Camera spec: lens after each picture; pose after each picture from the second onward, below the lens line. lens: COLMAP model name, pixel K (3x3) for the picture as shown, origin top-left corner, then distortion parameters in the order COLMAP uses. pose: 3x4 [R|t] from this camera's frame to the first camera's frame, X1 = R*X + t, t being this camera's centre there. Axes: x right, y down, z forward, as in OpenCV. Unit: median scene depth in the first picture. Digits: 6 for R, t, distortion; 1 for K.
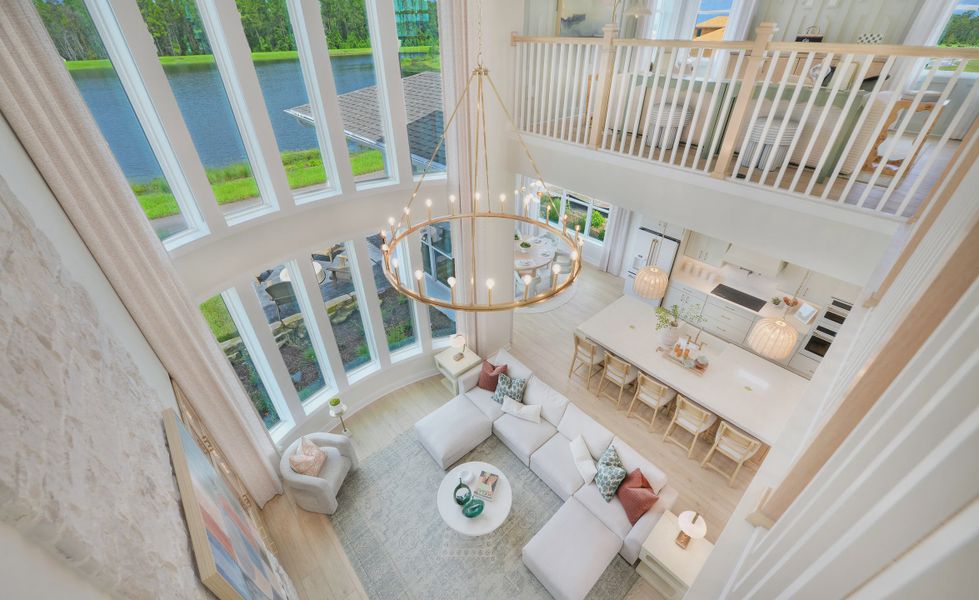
lens RADIAL K [[392.4, 0, 489.7], [0, 392.4, 293.0], [0, 0, 1]] dist [-0.006811, -0.001006]
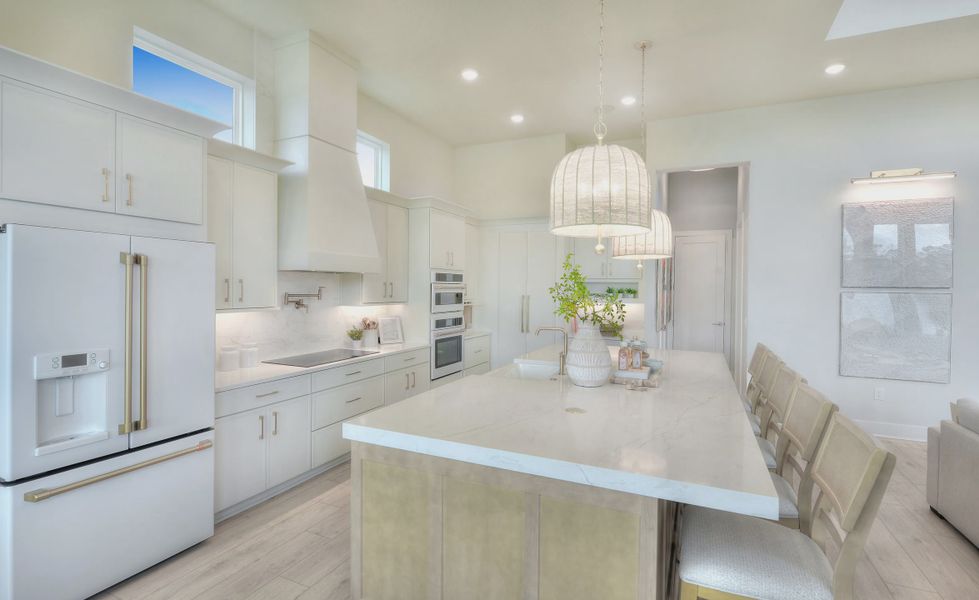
lens RADIAL K [[460.7, 0, 496.8], [0, 460.7, 293.1], [0, 0, 1]] dist [-0.000916, 0.000189]
pose [[-0.408299, -0.025493, 0.912492, 0.127870], [0.496633, 0.832523, 0.245480, -0.122883], [-0.765929, 0.553403, -0.327258, 1.493894]]
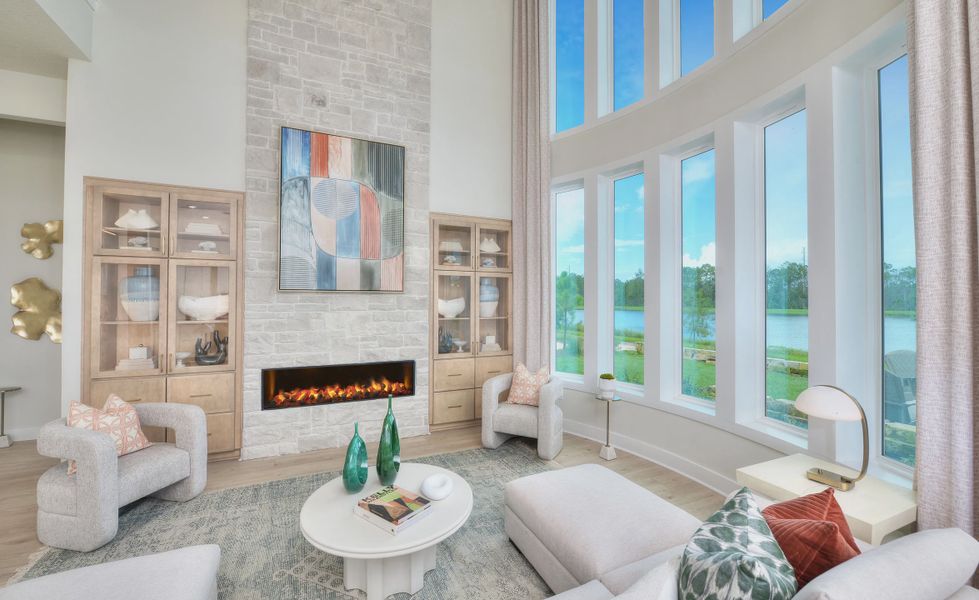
lens RADIAL K [[392.4, 0, 494.8], [0, 392.4, 292.0], [0, 0, 1]] dist [-0.006811, -0.001006]
pose [[-0.291393, -0.026605, -0.956233, 0.351837], [-0.538938, 0.830439, 0.141125, 0.179238], [0.790339, 0.556473, -0.256322, 1.028276]]
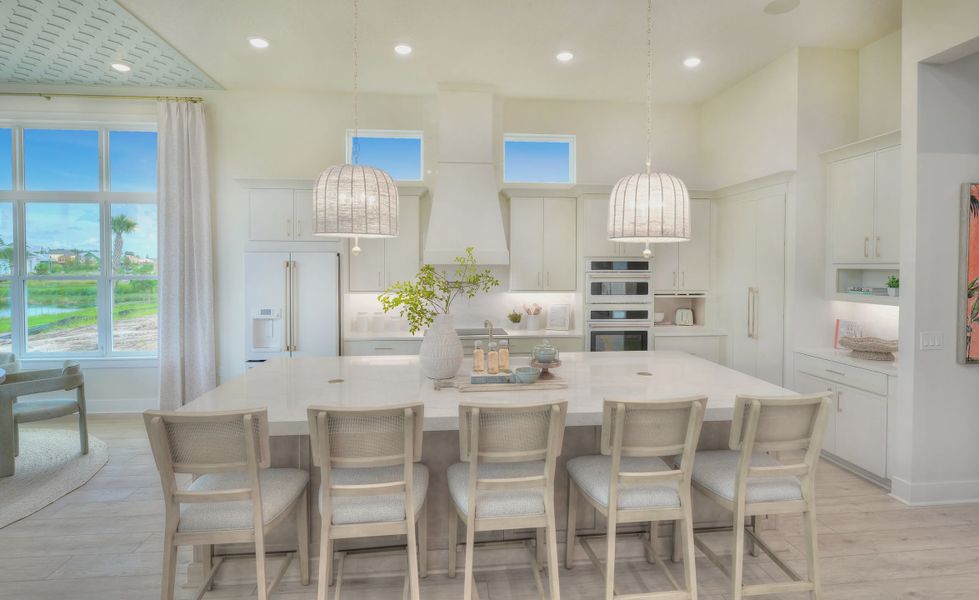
lens RADIAL K [[501.8, 0, 497.1], [0, 501.8, 272.7], [0, 0, 1]] dist [0.000090, -0.000673]
pose [[0.588774, -0.020376, 0.808041, 0.131030], [0.454077, 0.835369, -0.309795, 0.275566], [-0.668700, 0.549311, 0.501096, 0.861819]]
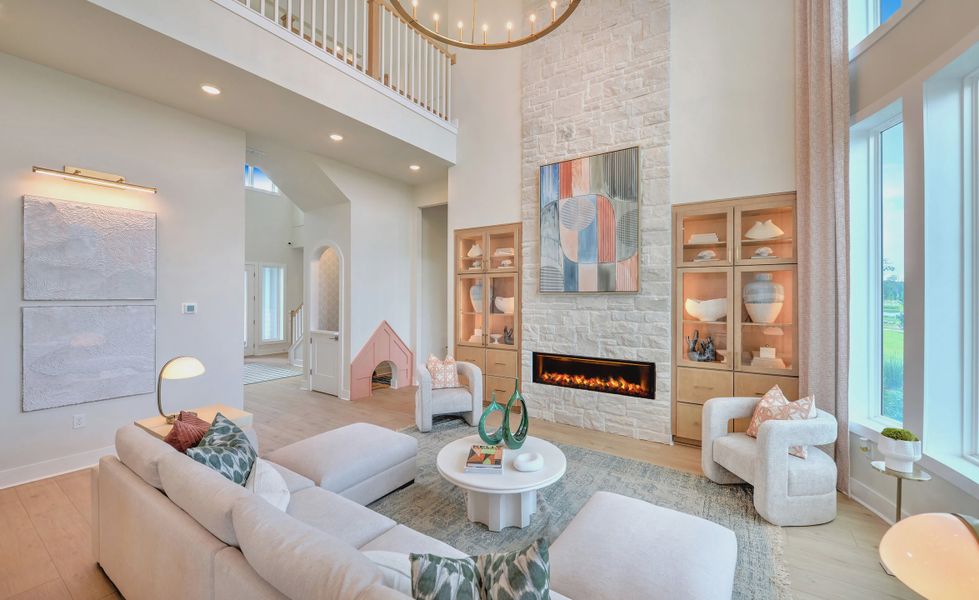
lens RADIAL K [[392.4, 0, 489.3], [0, 392.4, 291.9], [0, 0, 1]] dist [-0.006811, -0.001006]
pose [[-0.970867, -0.013112, -0.239258, 0.116650], [-0.141915, 0.836006, 0.530051, 0.004806], [0.193071, 0.548564, -0.813511, 1.274683]]
